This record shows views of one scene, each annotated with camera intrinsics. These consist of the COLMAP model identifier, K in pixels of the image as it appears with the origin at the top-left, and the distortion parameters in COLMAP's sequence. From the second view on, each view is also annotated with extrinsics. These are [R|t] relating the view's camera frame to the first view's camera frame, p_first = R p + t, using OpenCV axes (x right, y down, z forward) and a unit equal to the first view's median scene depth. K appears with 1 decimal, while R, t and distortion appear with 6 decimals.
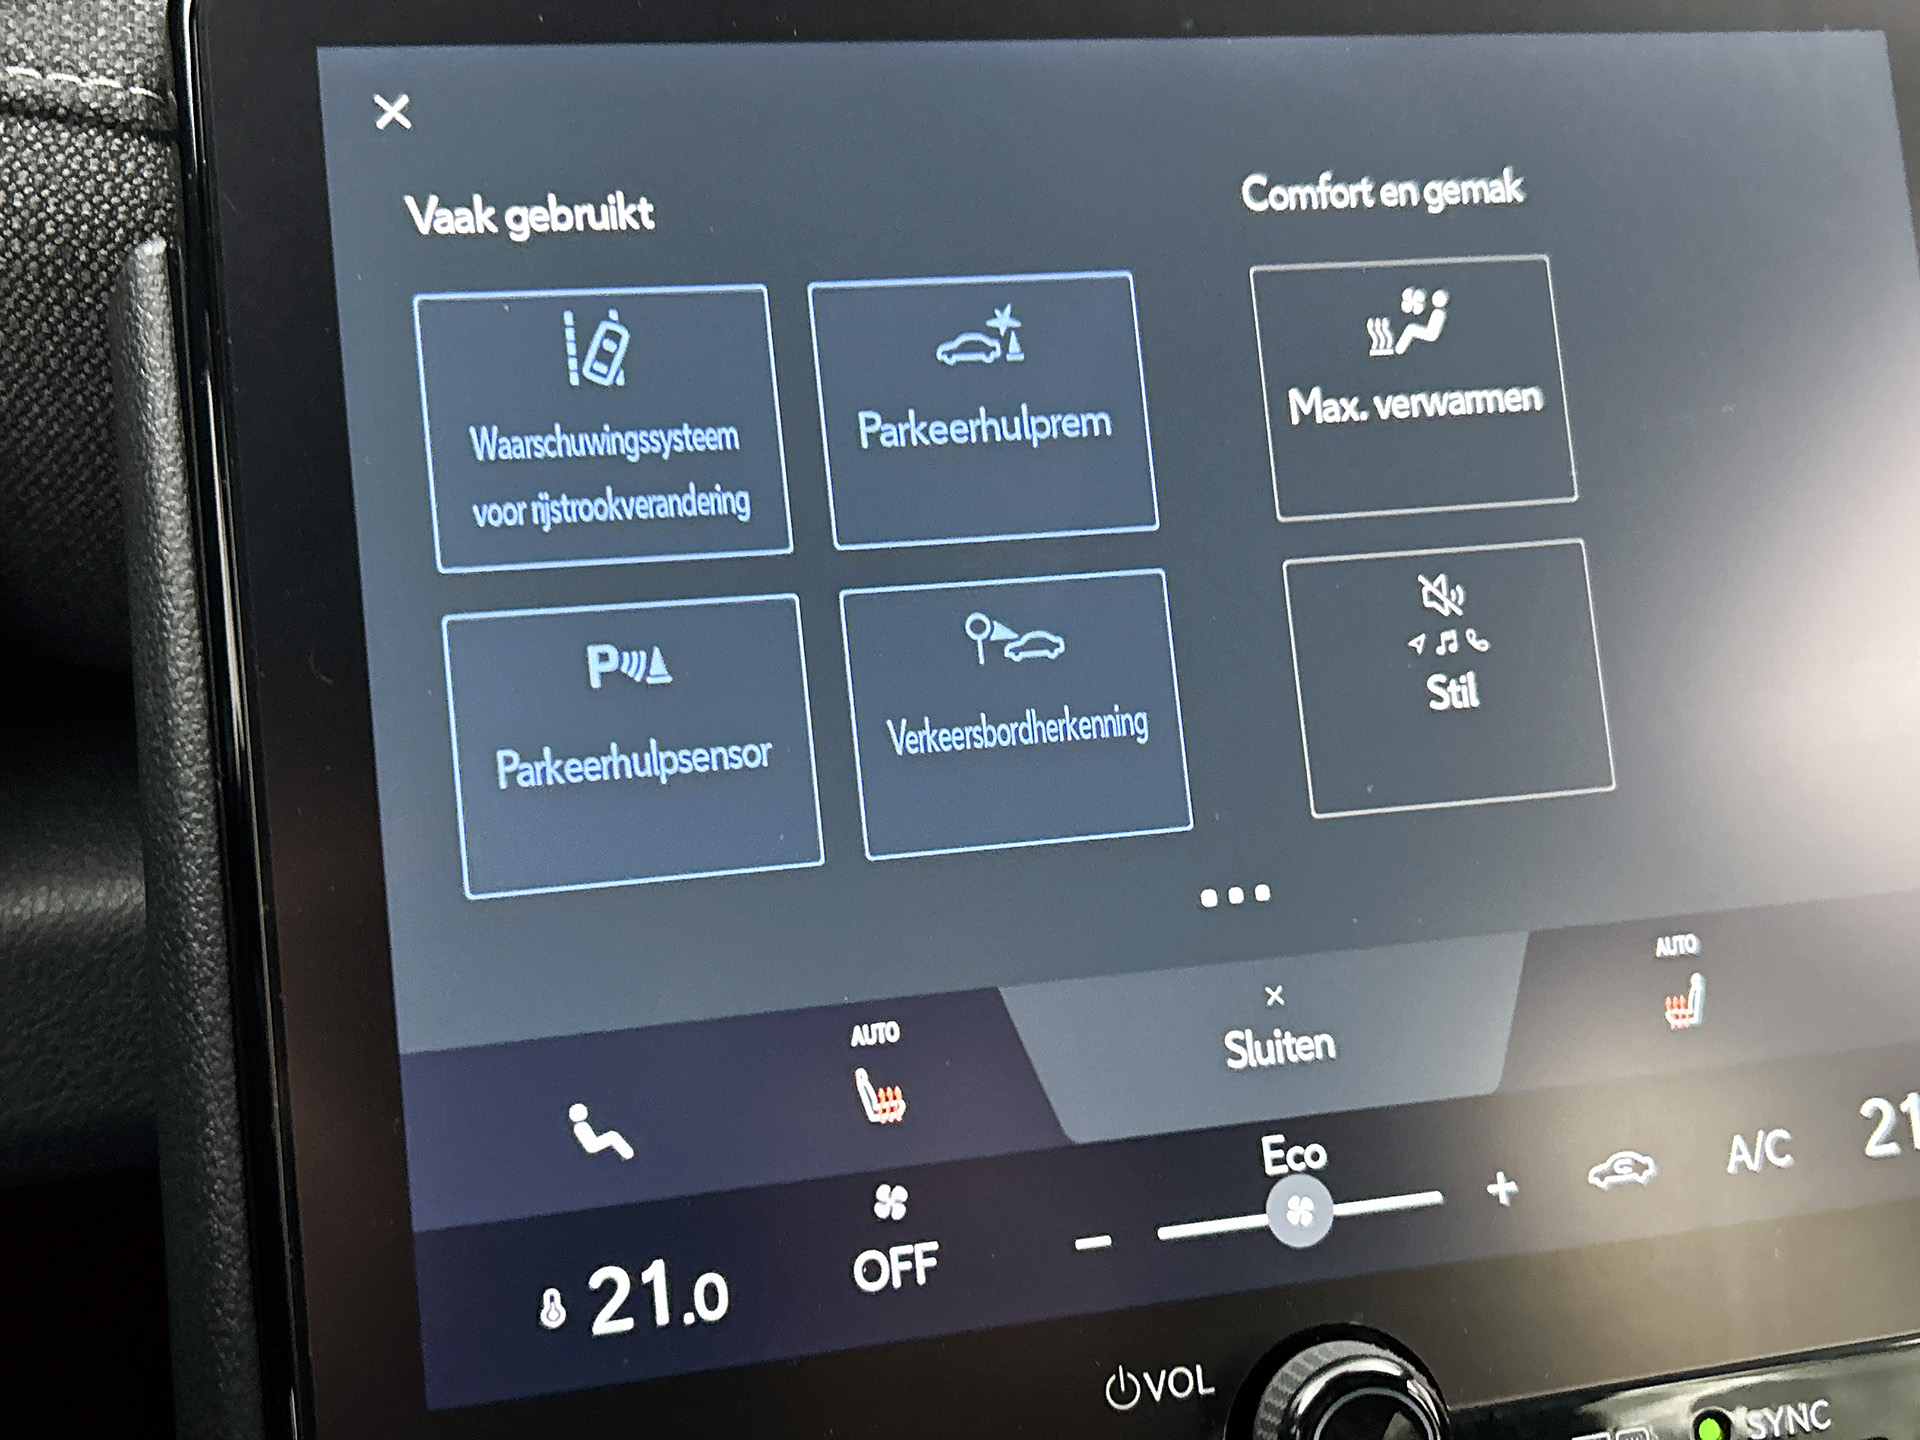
lens RADIAL K [[2286.5, 0, 980.7], [0, 2286.5, 731.5], [0, 0, 1]] dist [0.011020, 0.000000]
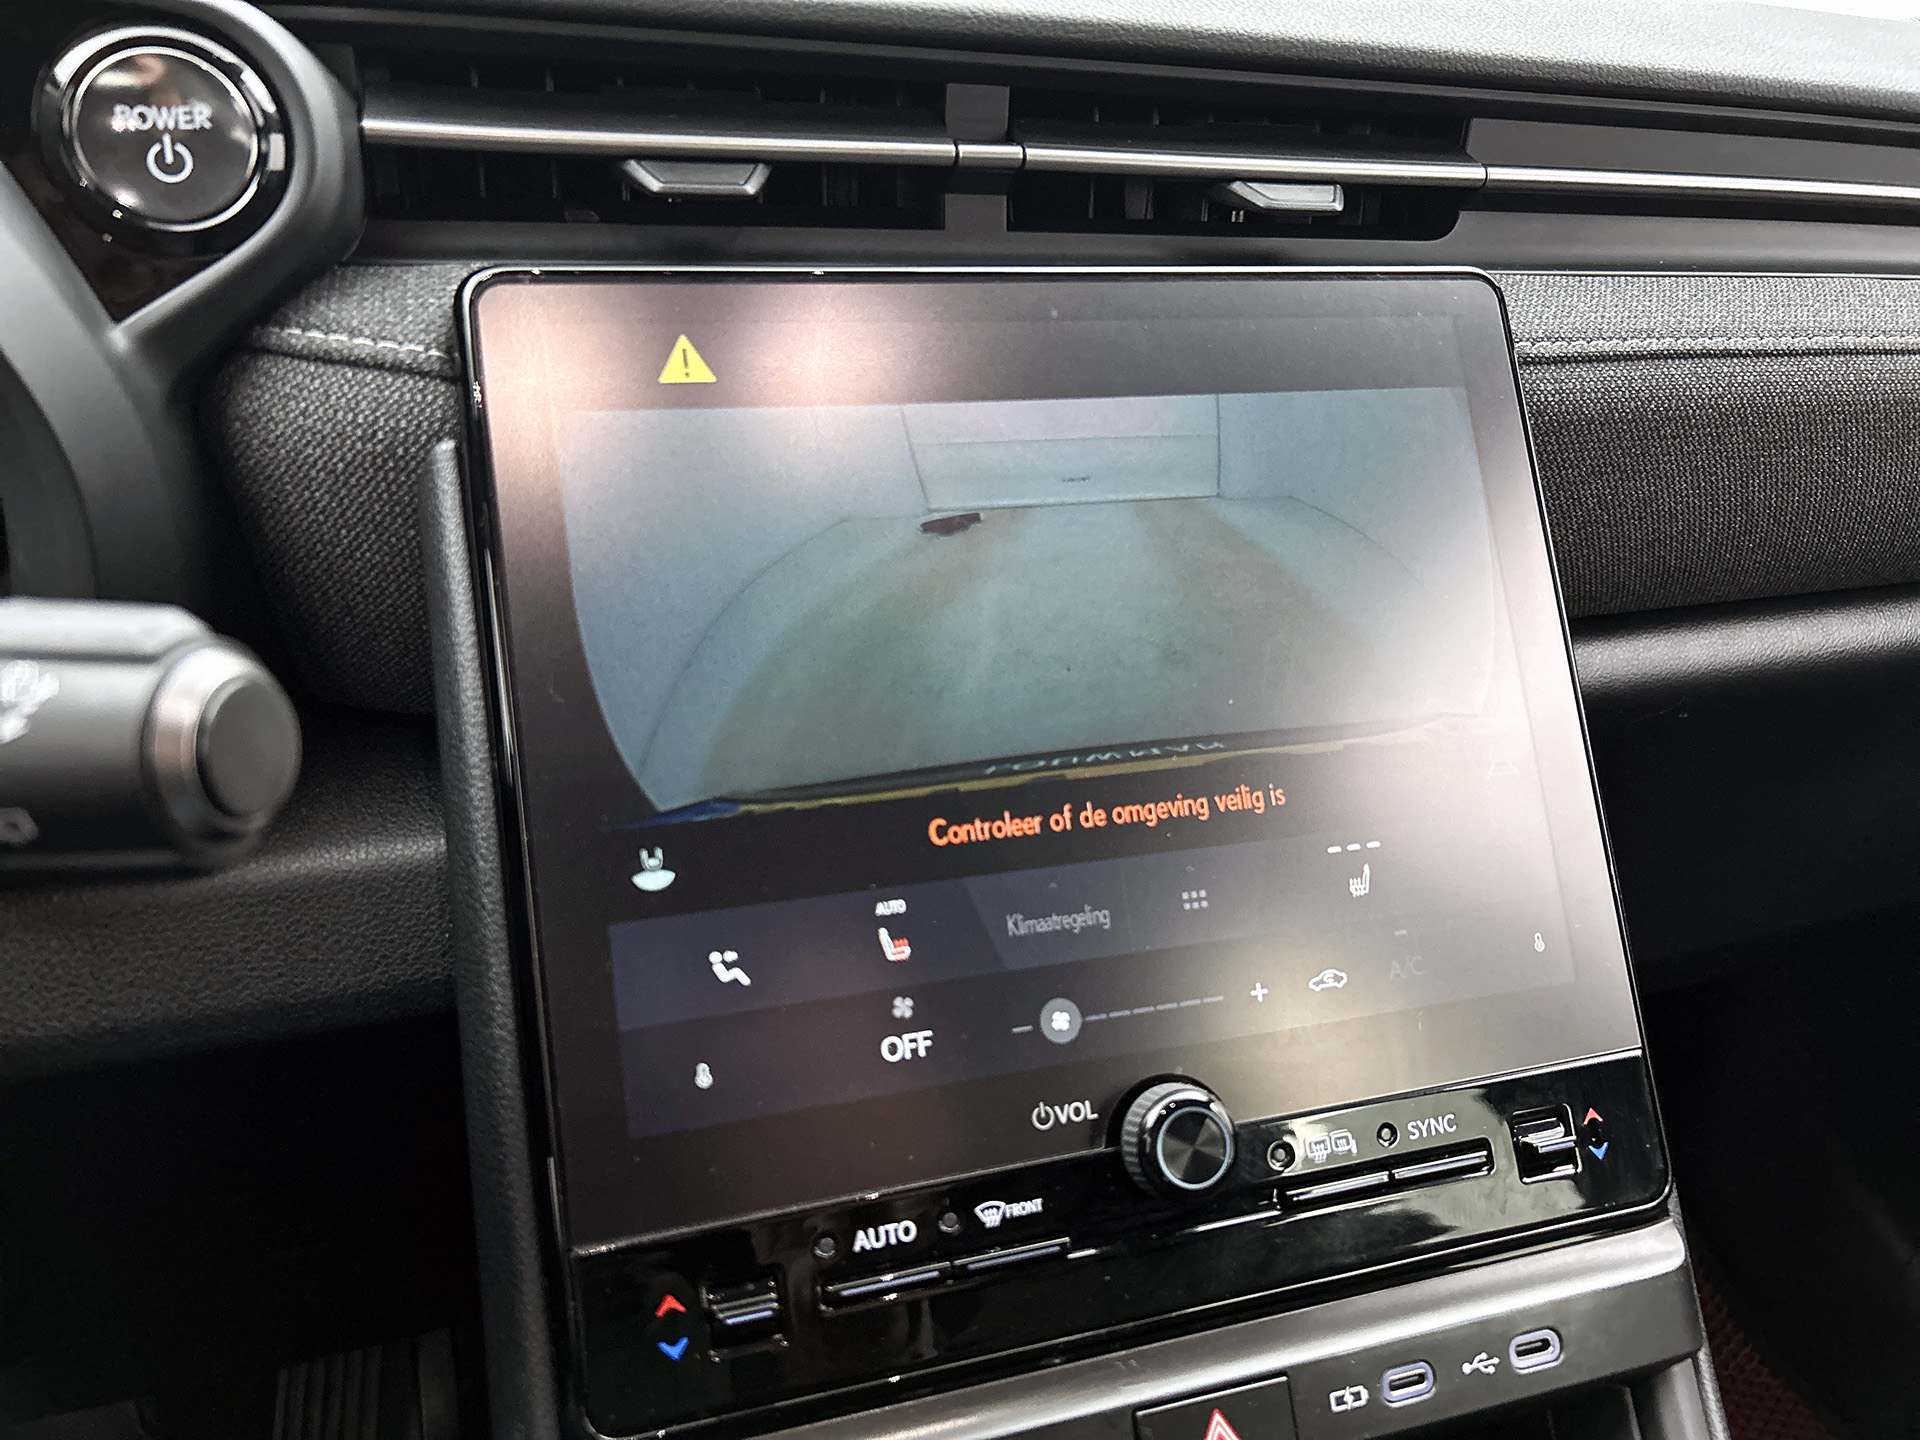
lens RADIAL K [[1456.1, 0, 950.7], [0, 1456.1, 734.7], [0, 0, 1]] dist [0.023505, -0.027641]
pose [[0.997886, -0.021757, 0.061239, -0.064467], [0.024150, 0.998962, -0.038615, 0.047979], [-0.060335, 0.040012, 0.997376, -0.070571]]
